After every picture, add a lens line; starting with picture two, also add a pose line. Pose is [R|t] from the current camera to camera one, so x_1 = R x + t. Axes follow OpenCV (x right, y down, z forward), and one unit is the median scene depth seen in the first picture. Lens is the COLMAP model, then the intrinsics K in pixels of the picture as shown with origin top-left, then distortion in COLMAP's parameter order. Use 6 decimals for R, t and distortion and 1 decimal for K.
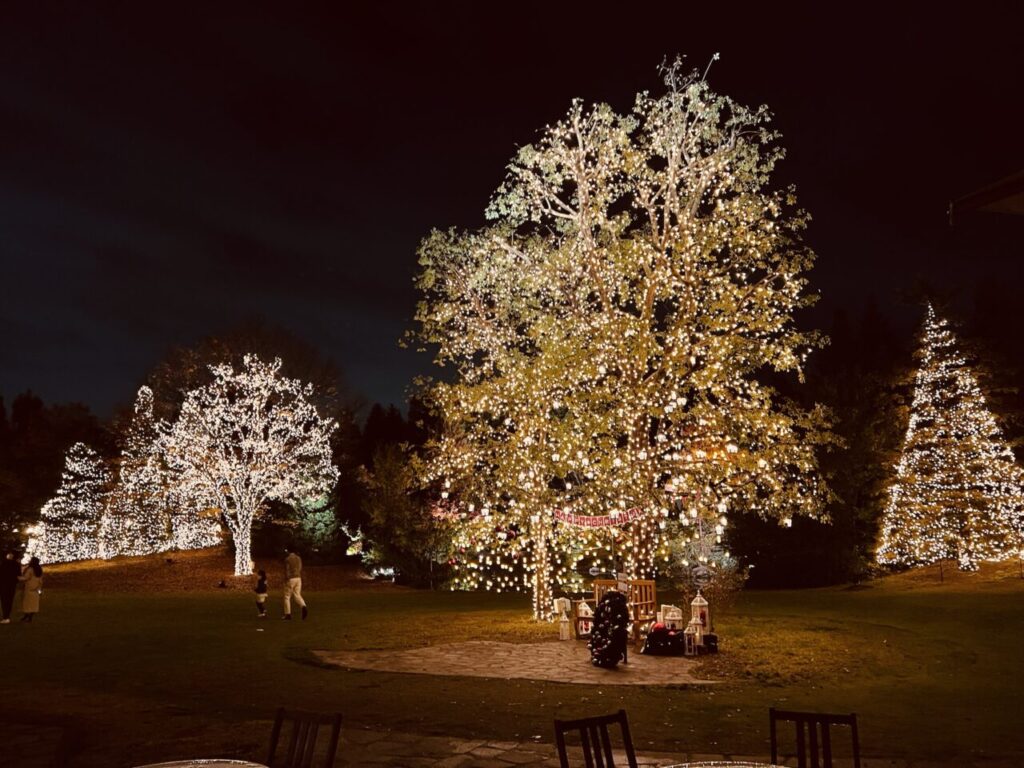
lens RADIAL K [[790.4, 0, 510.7], [0, 790.4, 381.8], [0, 0, 1]] dist [0.079293, -0.081319]
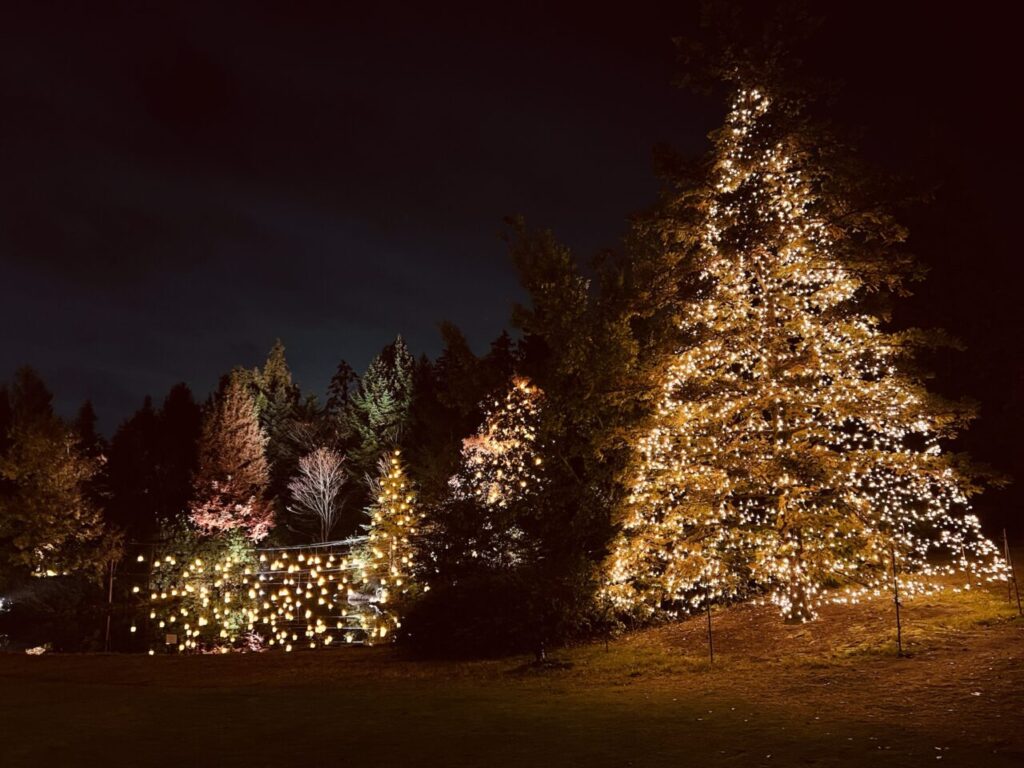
lens RADIAL K [[790.4, 0, 517.6], [0, 790.4, 384.1], [0, 0, 1]] dist [0.079293, -0.081319]
pose [[0.996306, 0.017235, 0.084126, 0.374512], [-0.016230, 0.999789, -0.012613, 0.109799], [-0.084325, 0.011201, 0.996375, 0.565535]]
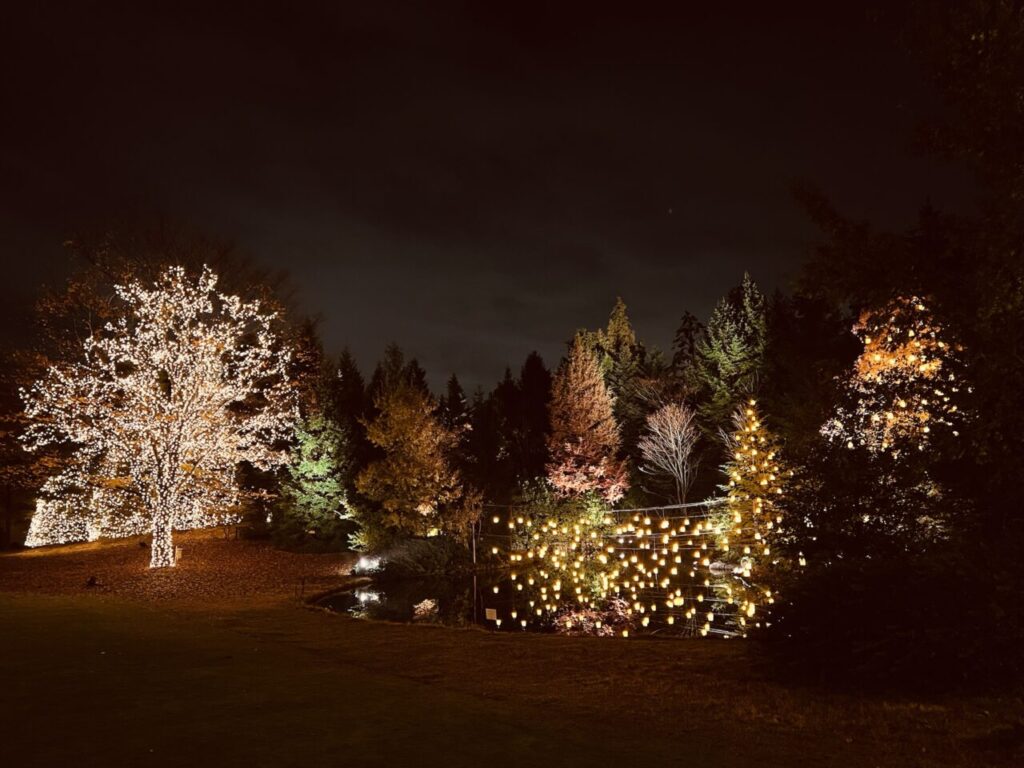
lens RADIAL K [[790.4, 0, 507.8], [0, 790.4, 386.8], [0, 0, 1]] dist [0.079293, -0.081319]
pose [[0.930452, -0.062169, -0.361100, 0.374465], [0.075121, 0.996933, 0.021927, 0.145644], [0.358630, -0.047528, 0.932269, 0.745837]]
